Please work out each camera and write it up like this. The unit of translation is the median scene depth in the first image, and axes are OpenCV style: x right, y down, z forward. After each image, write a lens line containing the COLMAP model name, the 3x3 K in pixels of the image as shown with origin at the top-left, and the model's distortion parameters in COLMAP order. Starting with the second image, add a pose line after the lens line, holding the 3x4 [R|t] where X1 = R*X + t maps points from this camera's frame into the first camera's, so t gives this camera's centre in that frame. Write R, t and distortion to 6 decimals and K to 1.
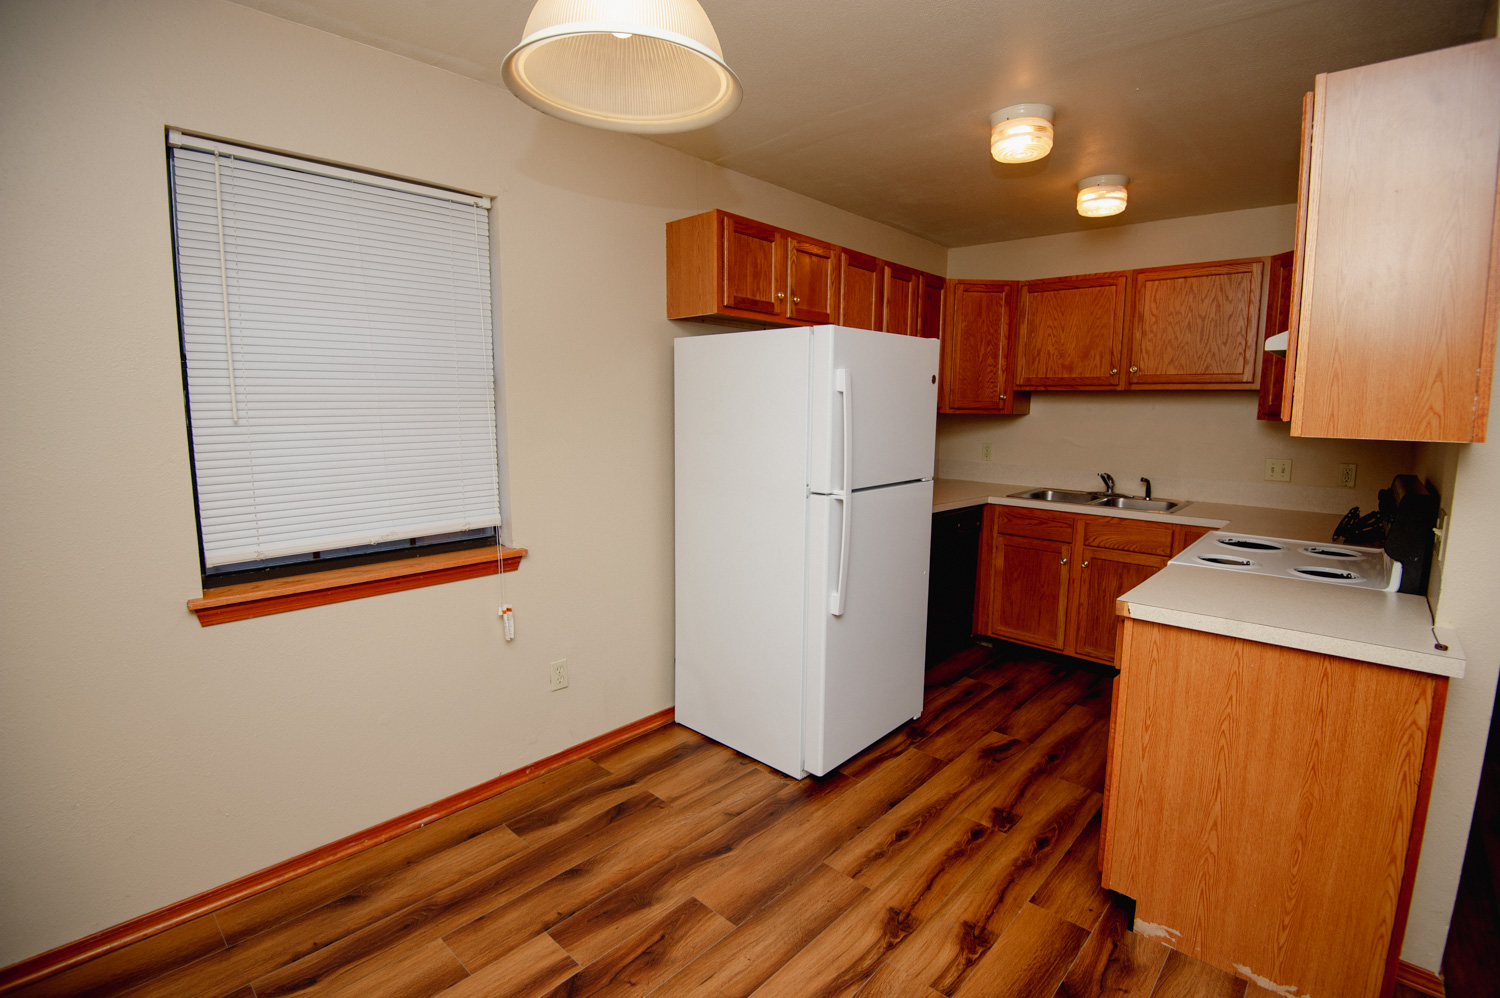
lens RADIAL K [[689.7, 0, 750.0], [0, 689.7, 499.0], [0, 0, 1]] dist [-0.001477, -0.033849]
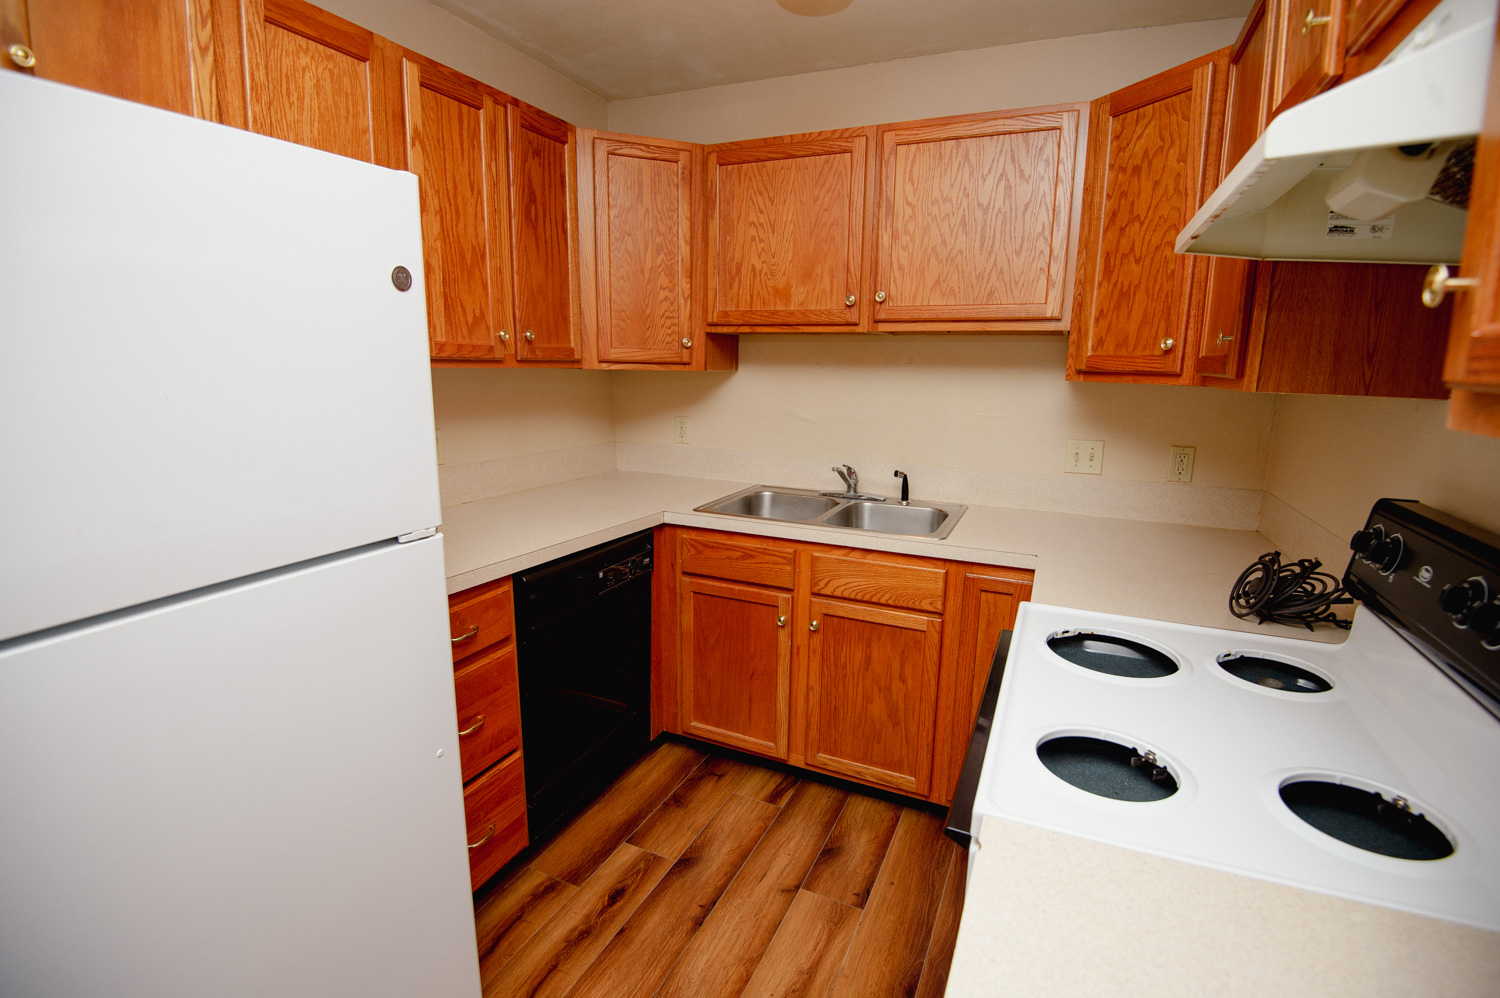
lens RADIAL K [[689.7, 0, 750.0], [0, 689.7, 499.0], [0, 0, 1]] dist [-0.001477, -0.033849]
pose [[0.951718, -0.053523, 0.302272, 0.261312], [0.034486, 0.997091, 0.067971, -0.057713], [-0.305031, -0.054265, 0.950795, 0.457085]]
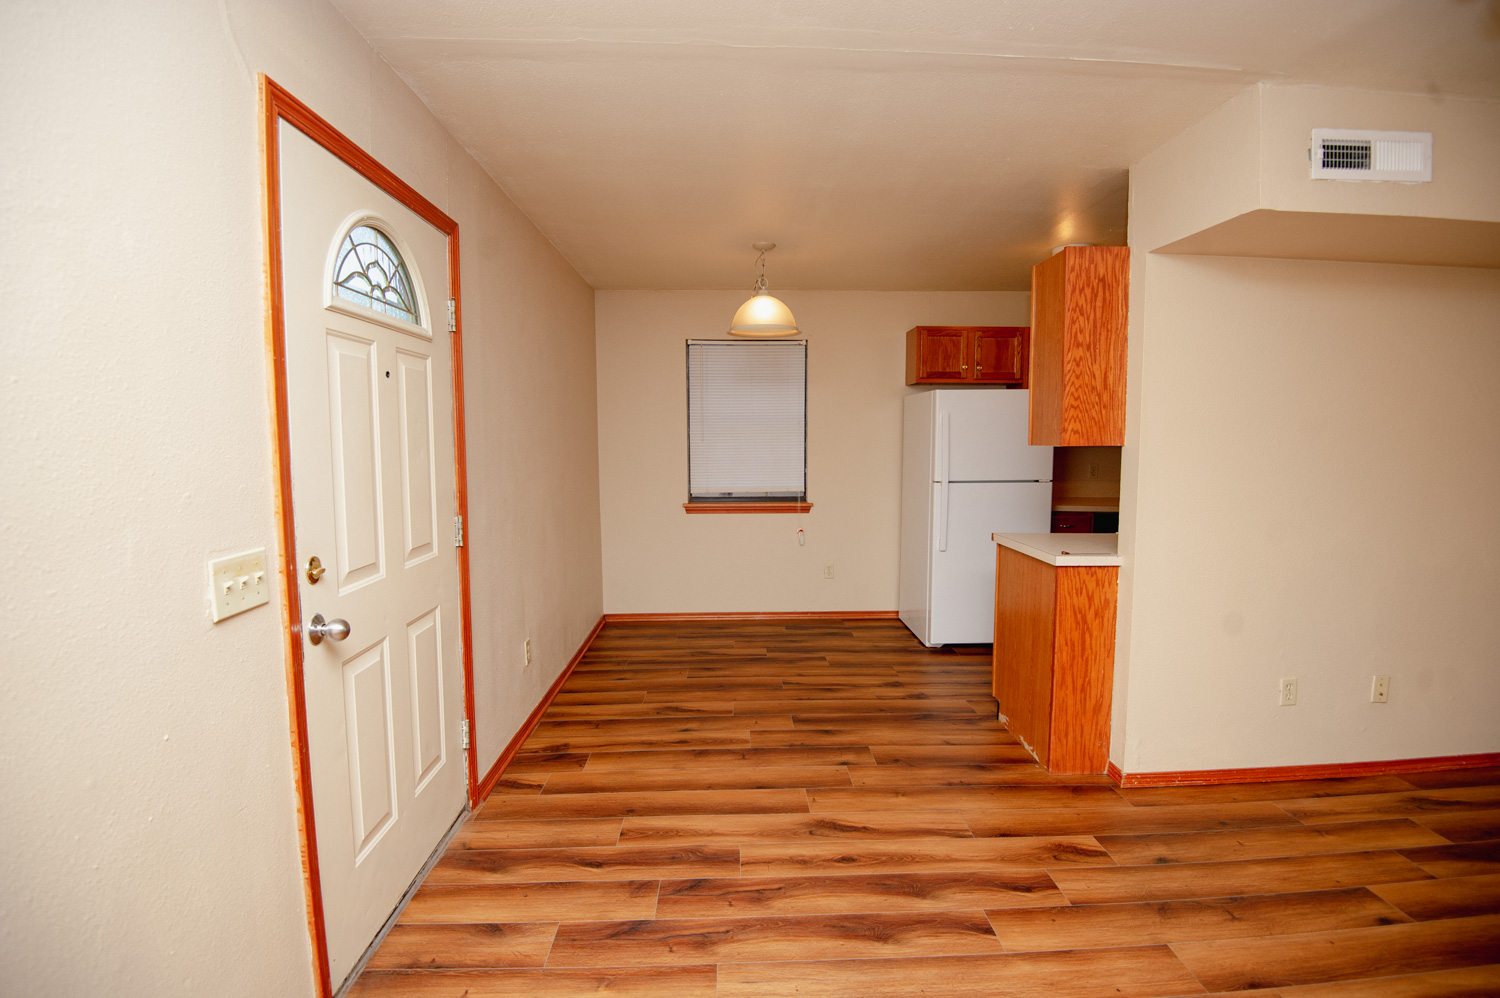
lens RADIAL K [[689.7, 0, 750.0], [0, 689.7, 499.0], [0, 0, 1]] dist [-0.001477, -0.033849]
pose [[0.705040, 0.060617, -0.706572, 0.740529], [-0.091261, 0.995811, -0.005633, 0.066634], [0.703271, 0.068454, 0.707619, -0.440720]]
